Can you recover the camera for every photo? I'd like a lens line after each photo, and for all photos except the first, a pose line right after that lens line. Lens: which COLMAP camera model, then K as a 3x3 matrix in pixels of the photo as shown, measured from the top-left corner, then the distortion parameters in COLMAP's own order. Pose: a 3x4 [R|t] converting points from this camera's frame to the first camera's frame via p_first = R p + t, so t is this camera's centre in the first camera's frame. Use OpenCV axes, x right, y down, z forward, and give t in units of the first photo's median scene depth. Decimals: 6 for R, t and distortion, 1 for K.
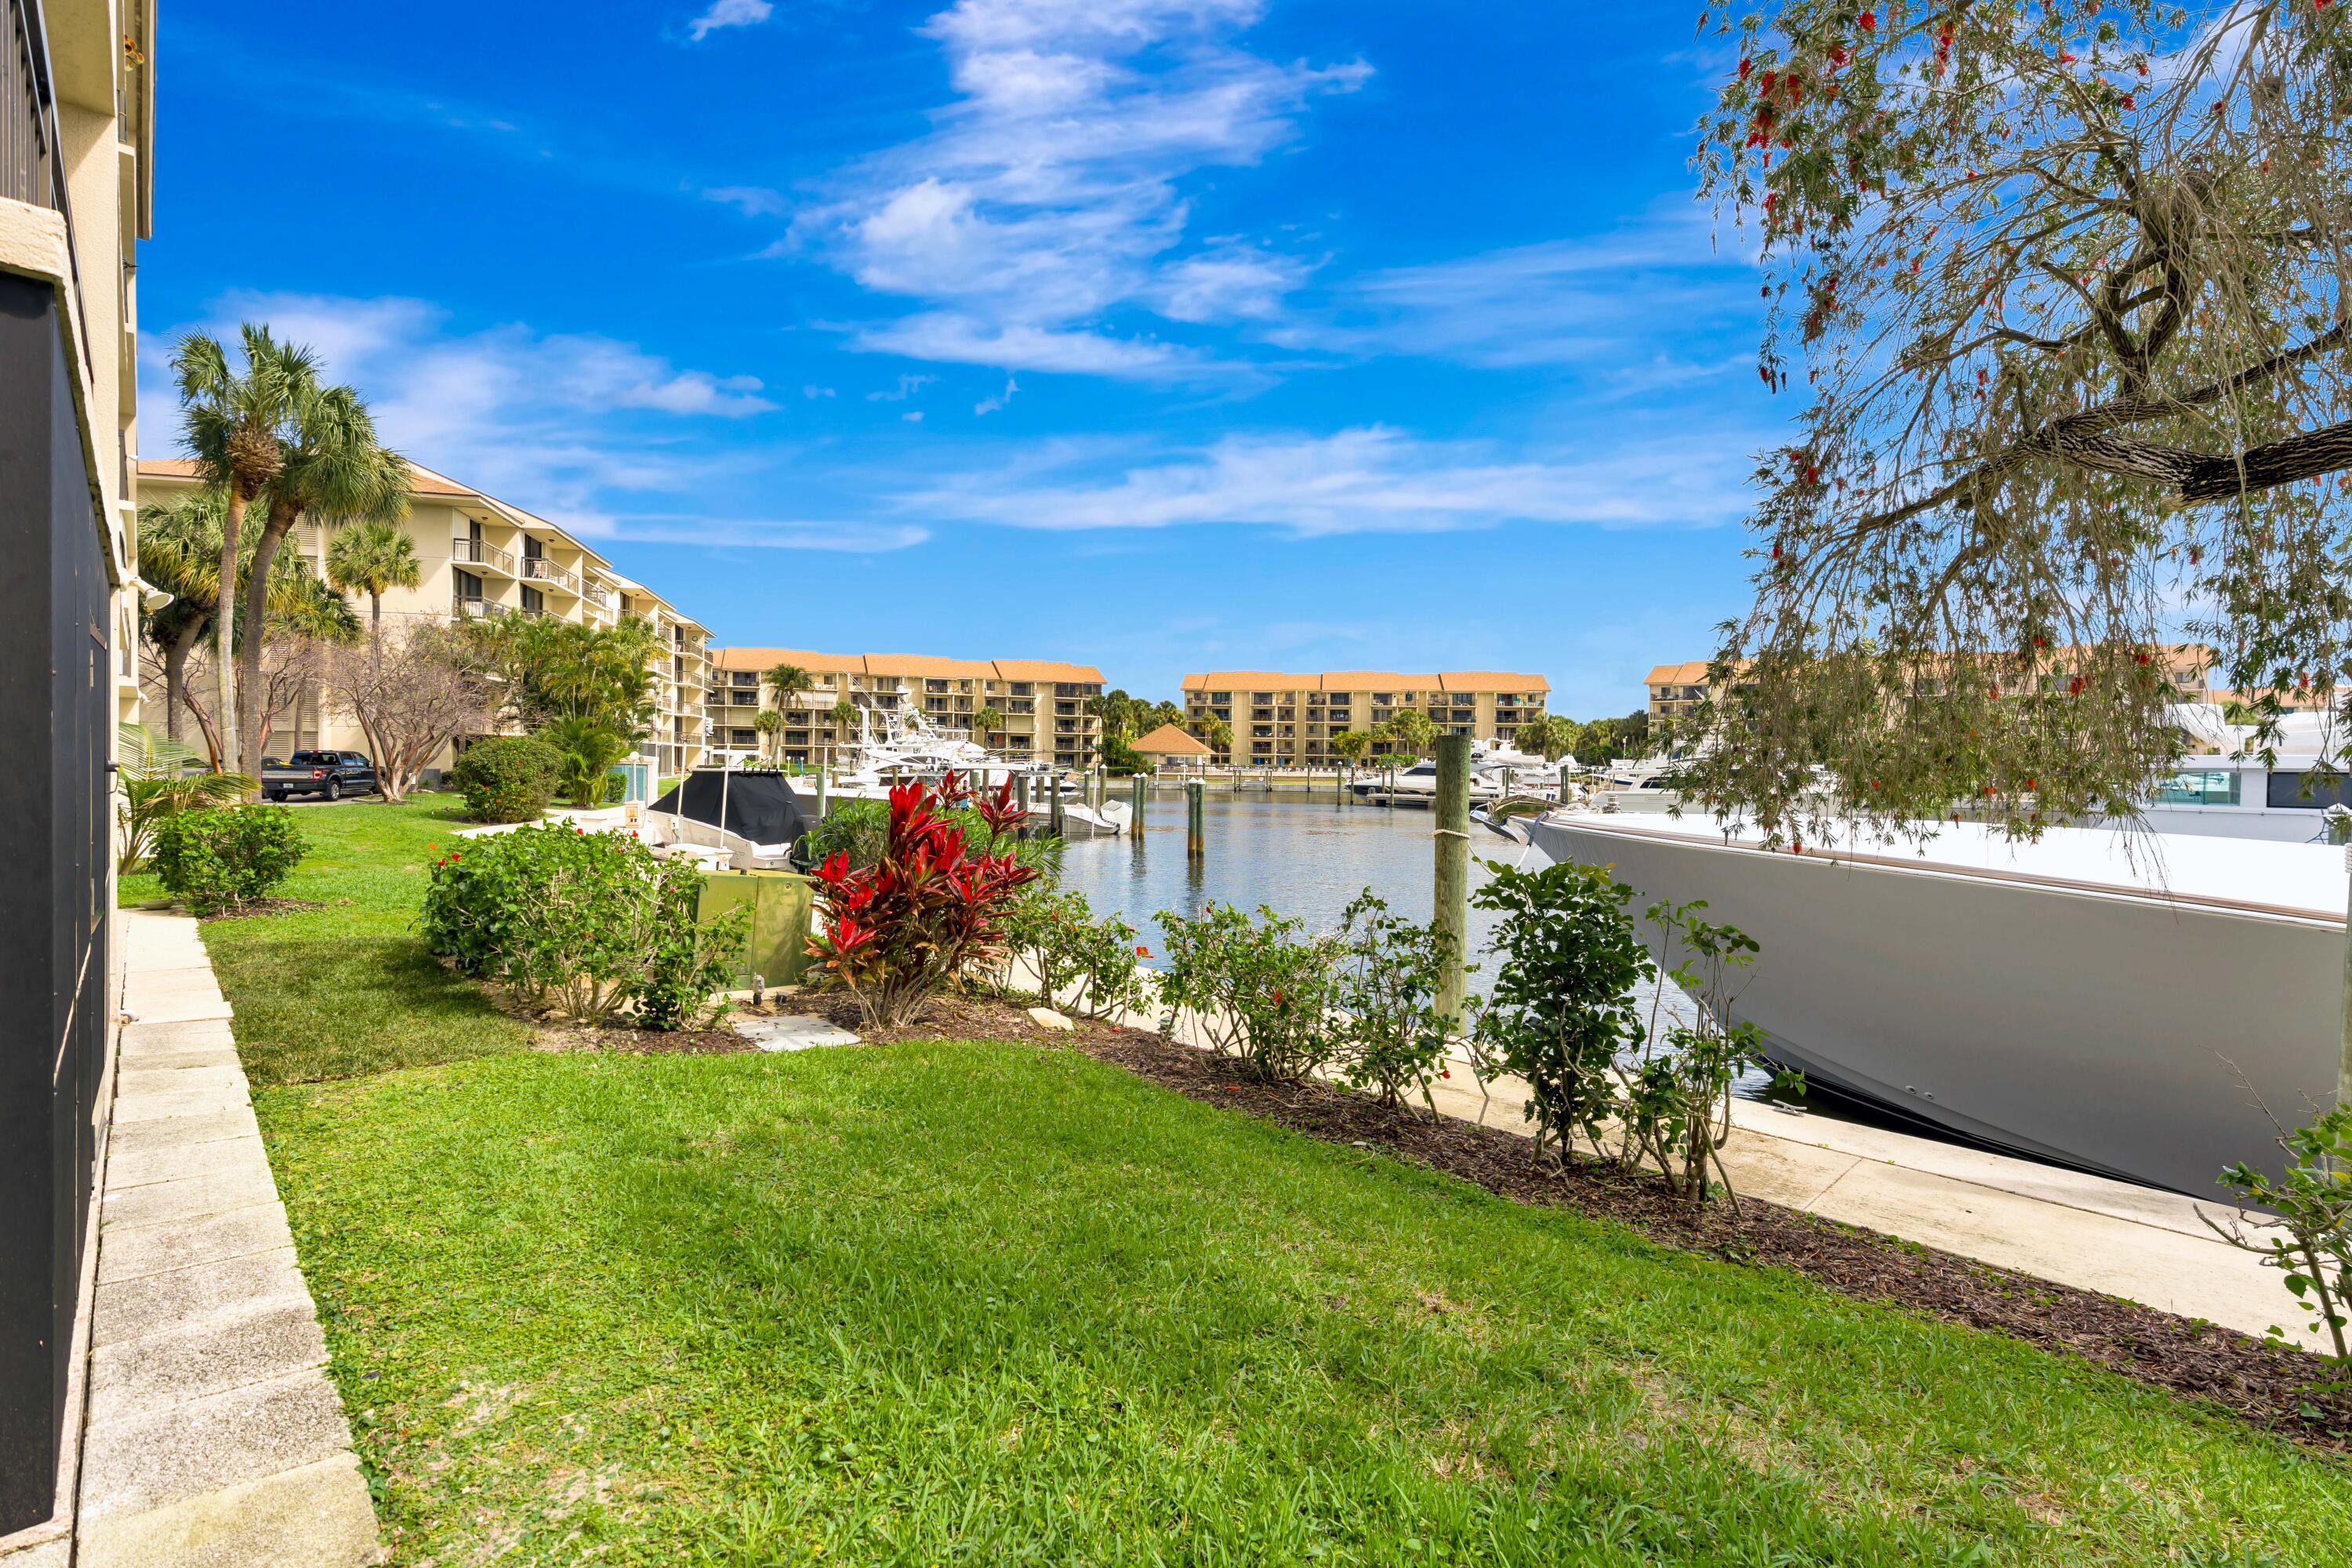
lens RADIAL K [[1078.2, 0, 1192.7], [0, 1078.2, 789.4], [0, 0, 1]] dist [-0.004314, 0.001241]
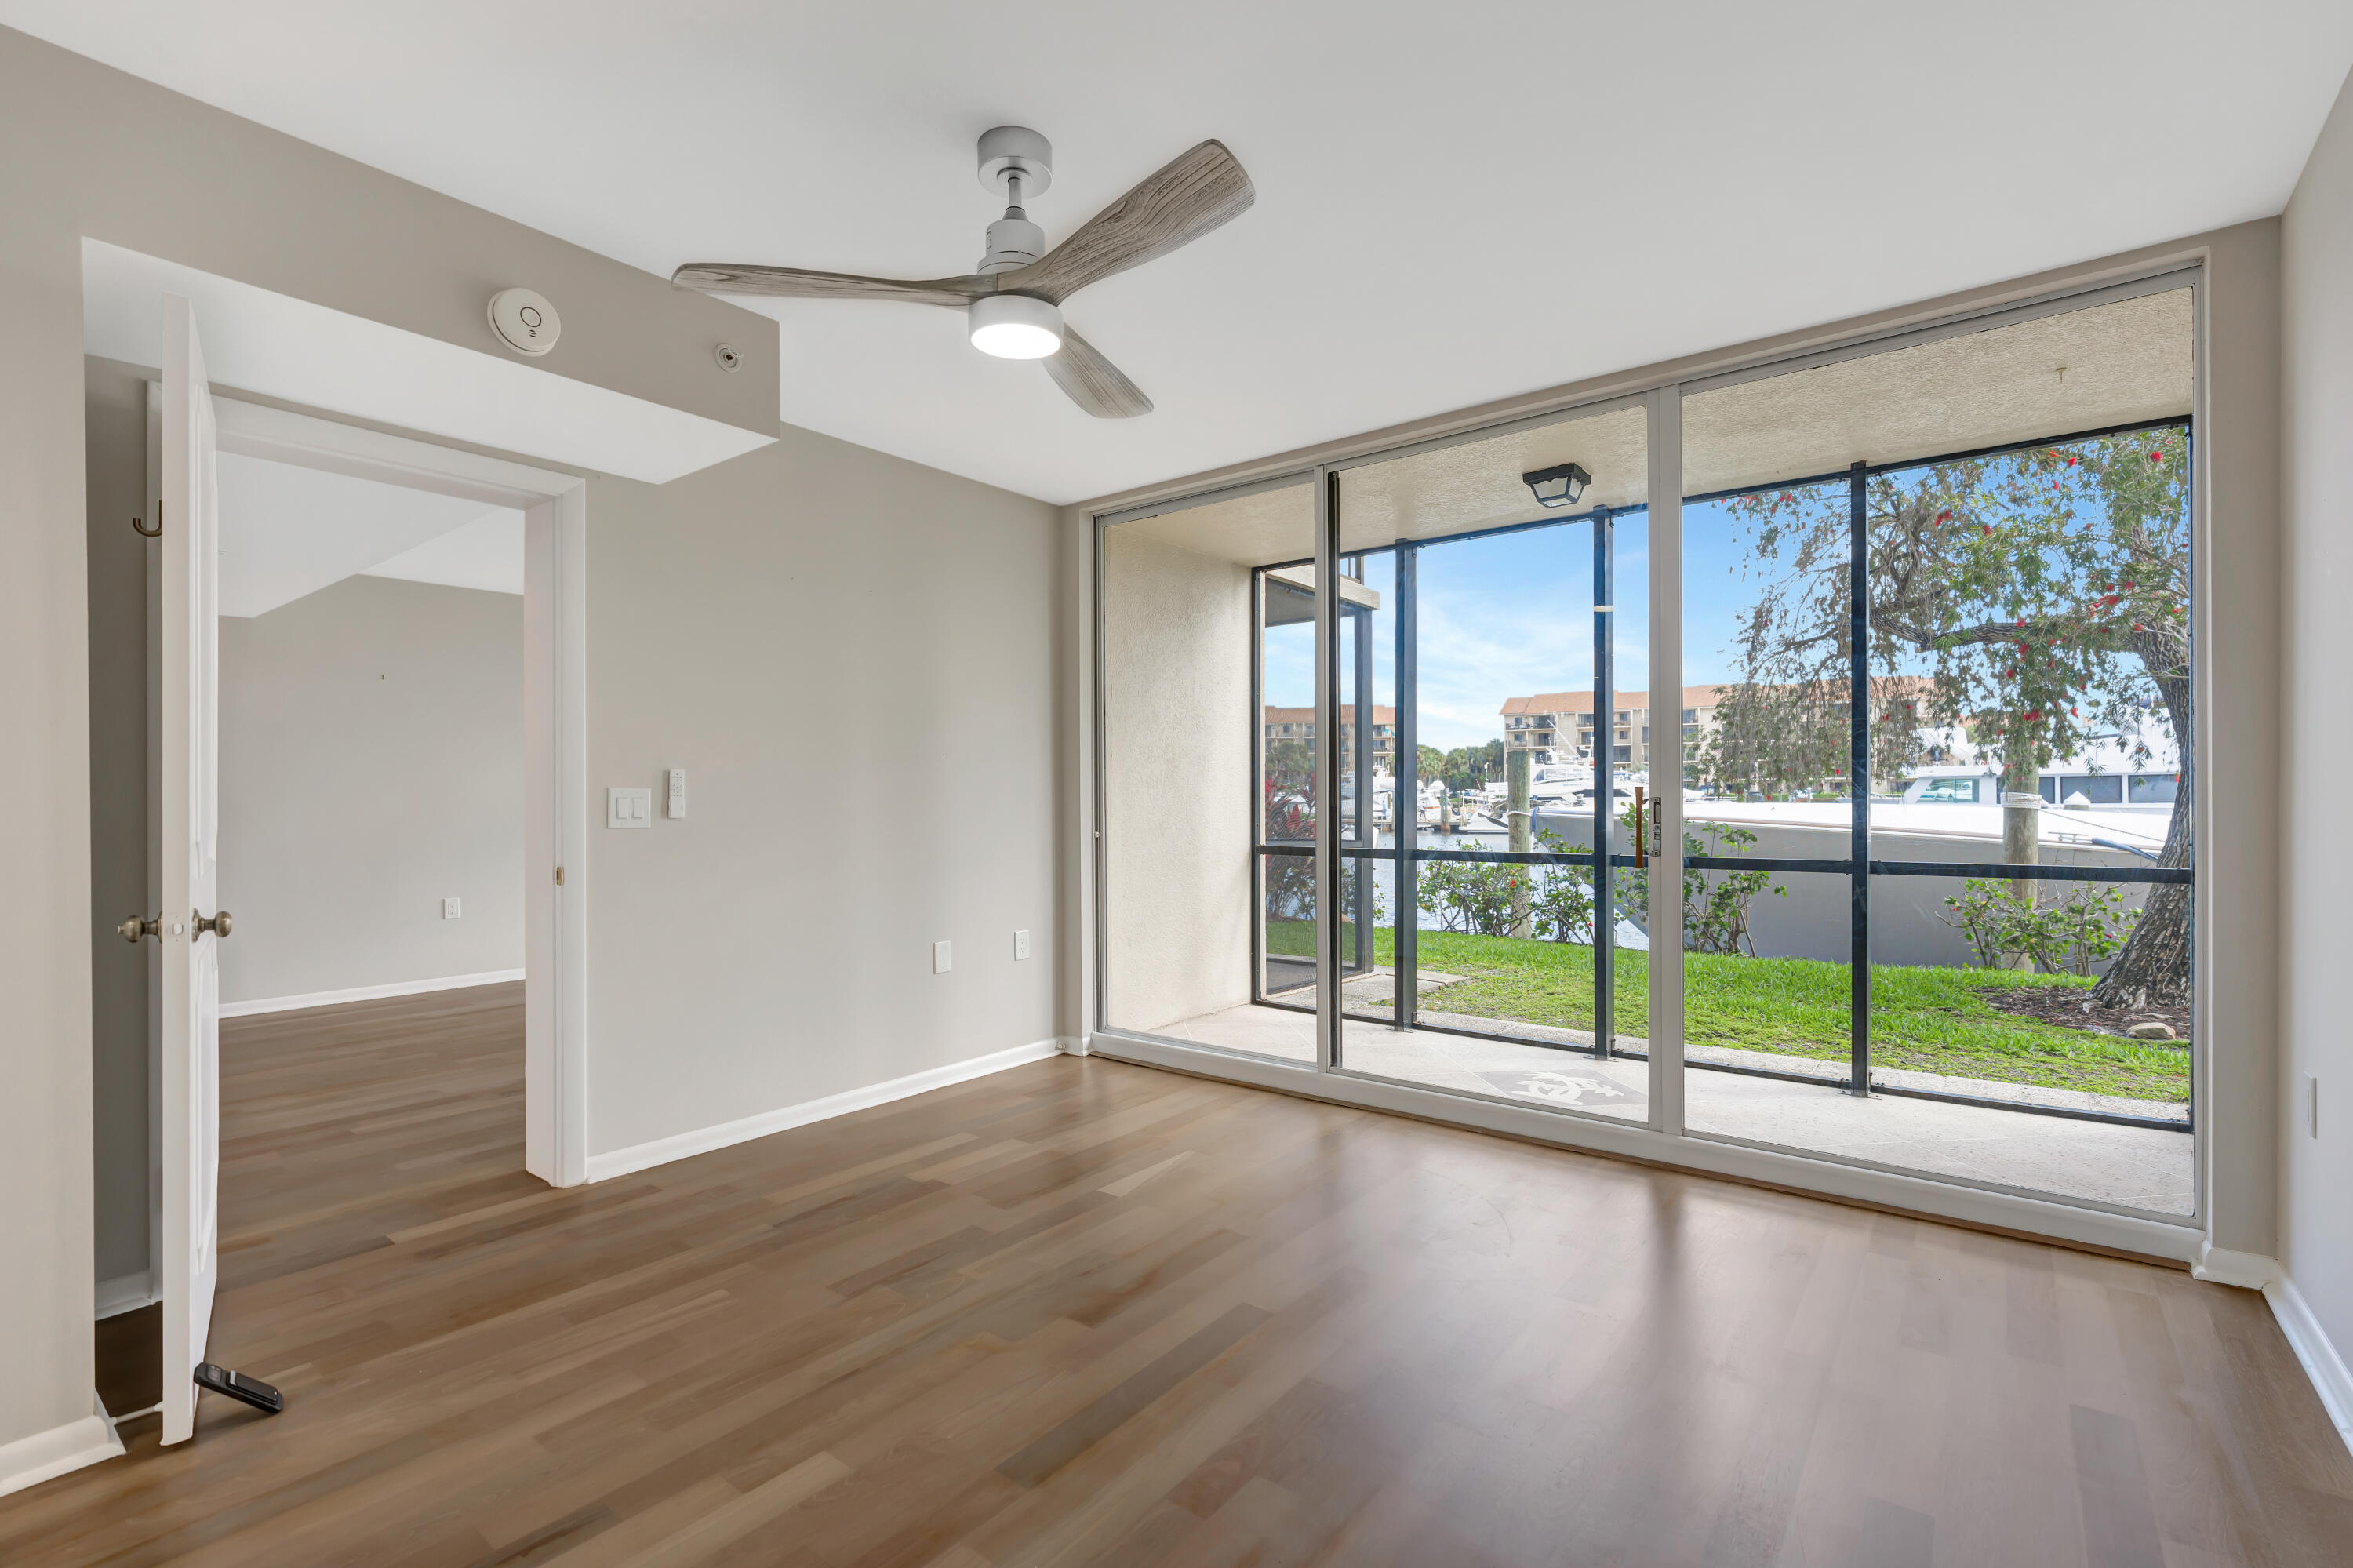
lens RADIAL K [[1078.7, 0, 1177.0], [0, 1078.7, 794.8], [0, 0, 1]] dist [-0.004314, 0.001241]
pose [[0.992720, -0.021454, 0.118522, -0.447105], [0.024669, 0.999365, -0.025724, 0.041793], [-0.117895, 0.028461, 0.992618, -0.518314]]
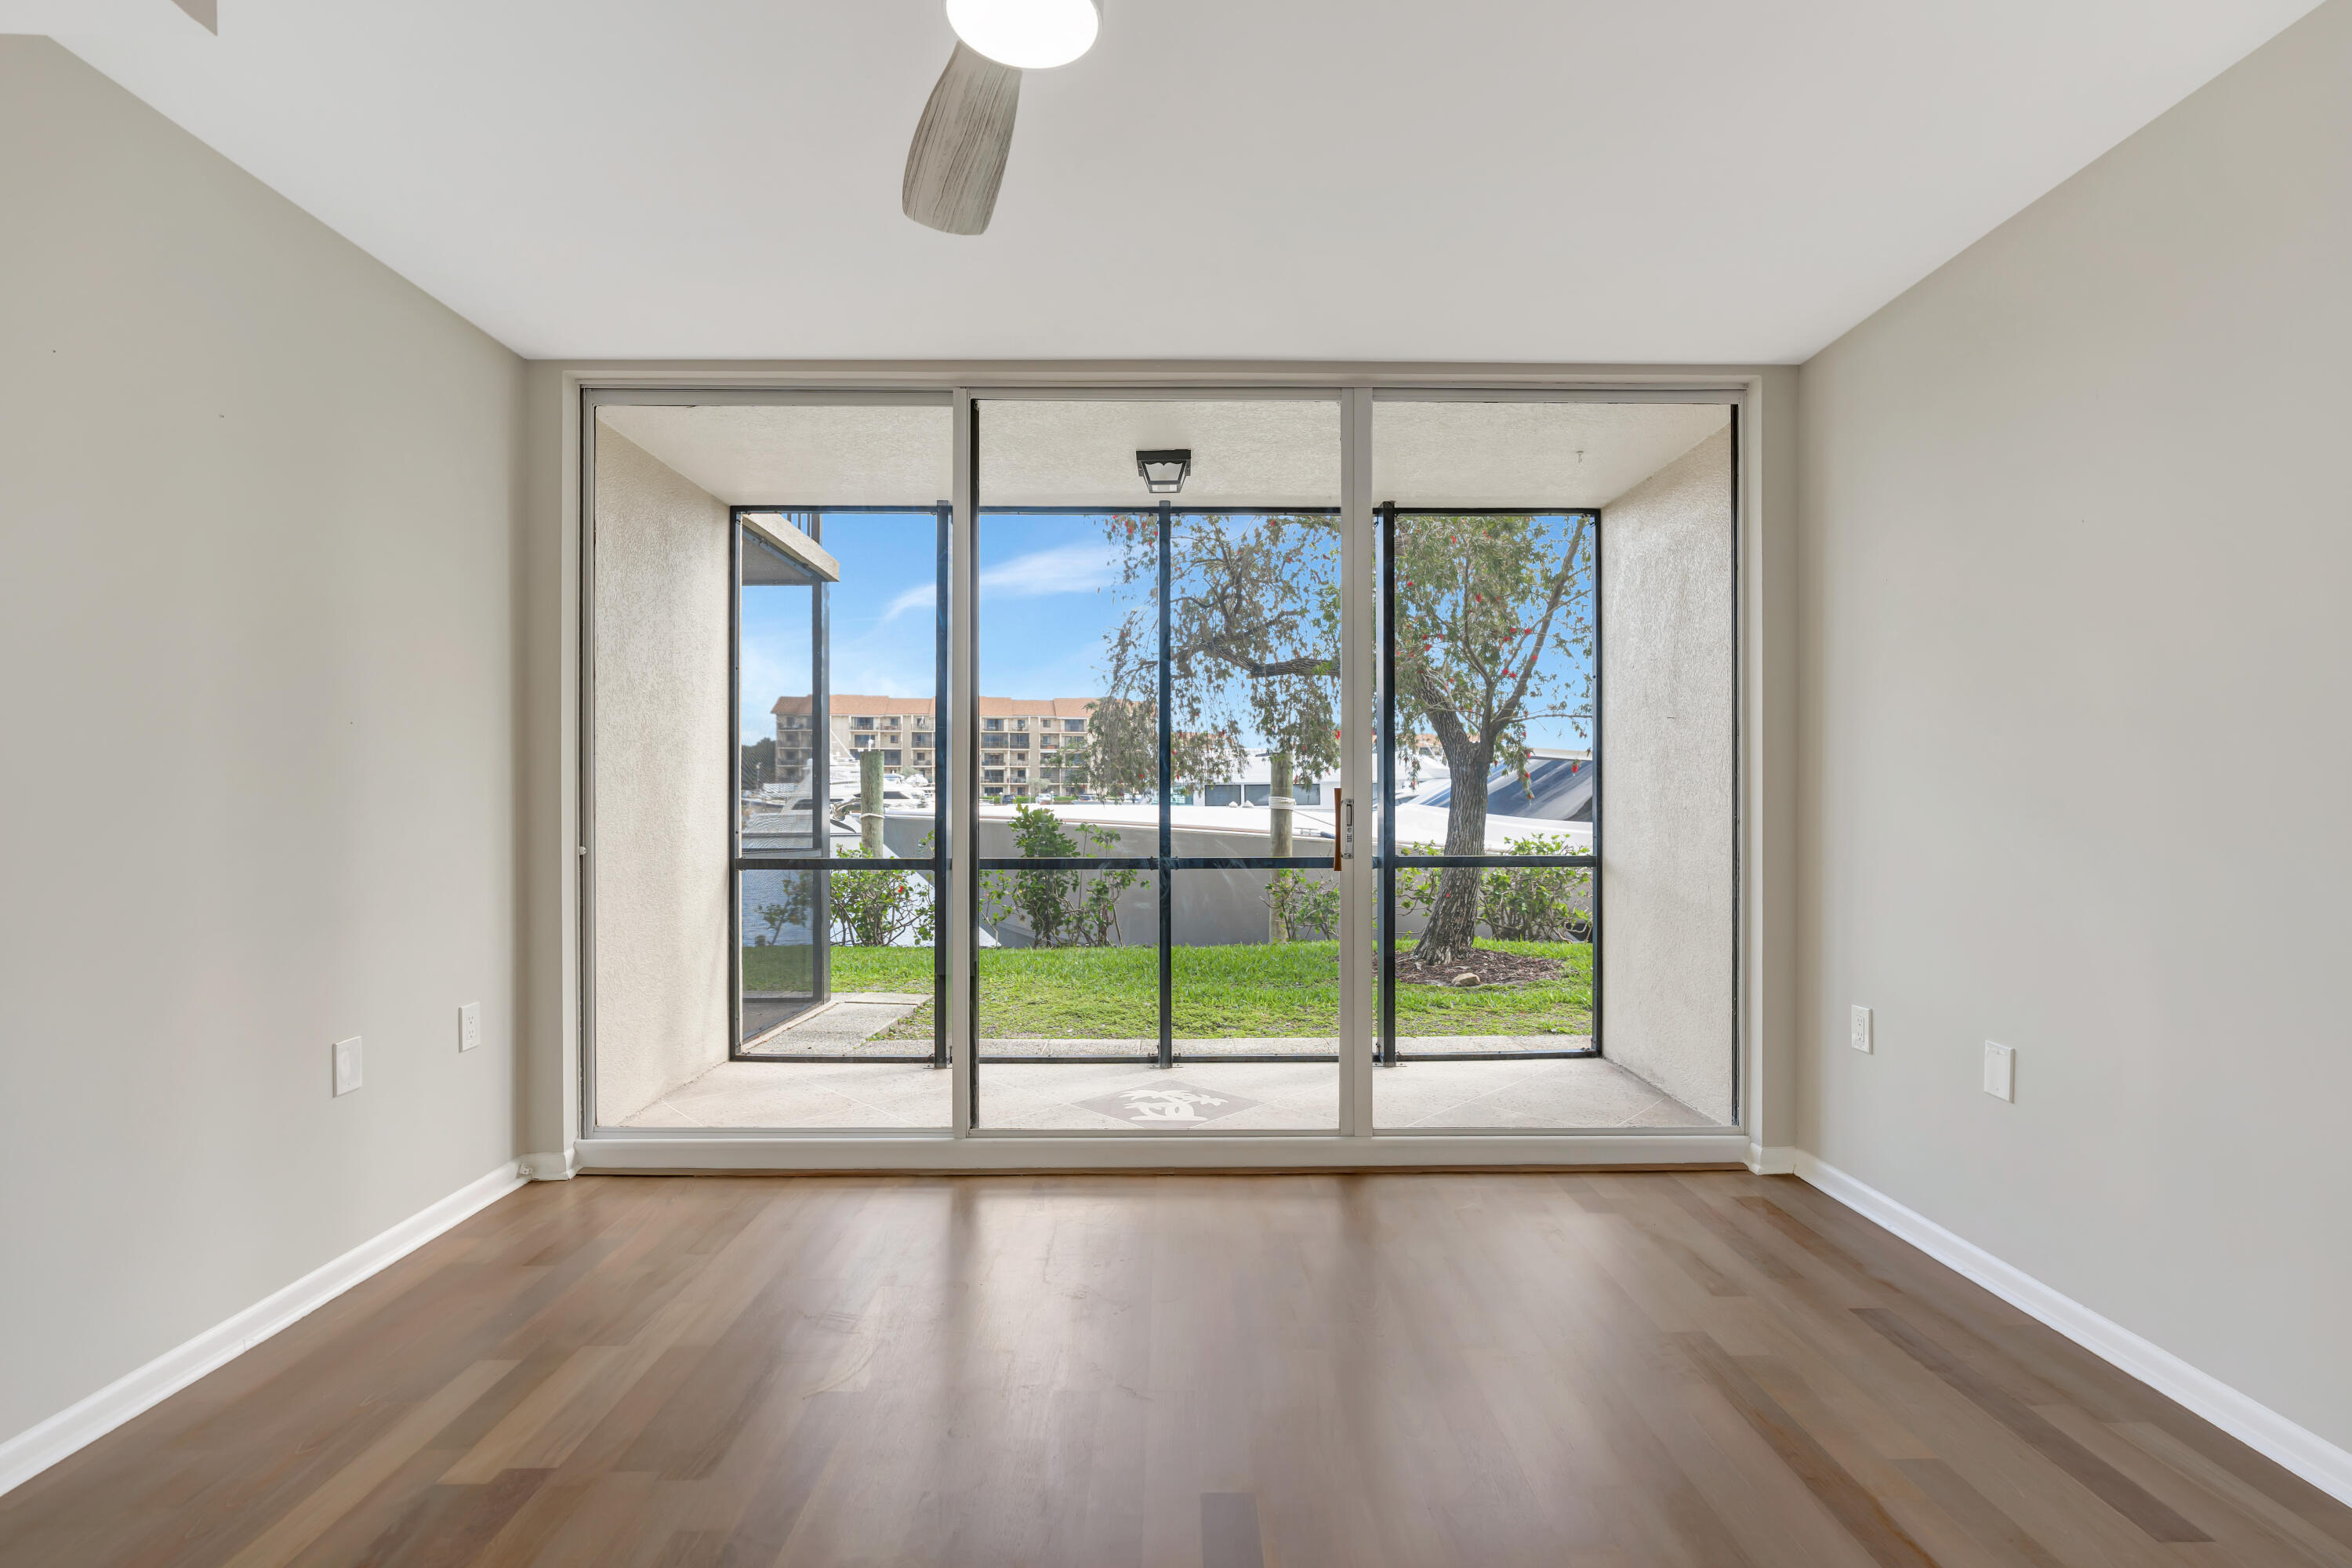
lens RADIAL K [[1078.2, 0, 1204.1], [0, 1078.2, 798.1], [0, 0, 1]] dist [-0.004314, 0.001241]
pose [[0.696300, -0.017409, 0.717540, -0.531202], [0.030147, 0.999533, -0.005004, 0.037379], [-0.717118, 0.025116, 0.696499, -0.400107]]
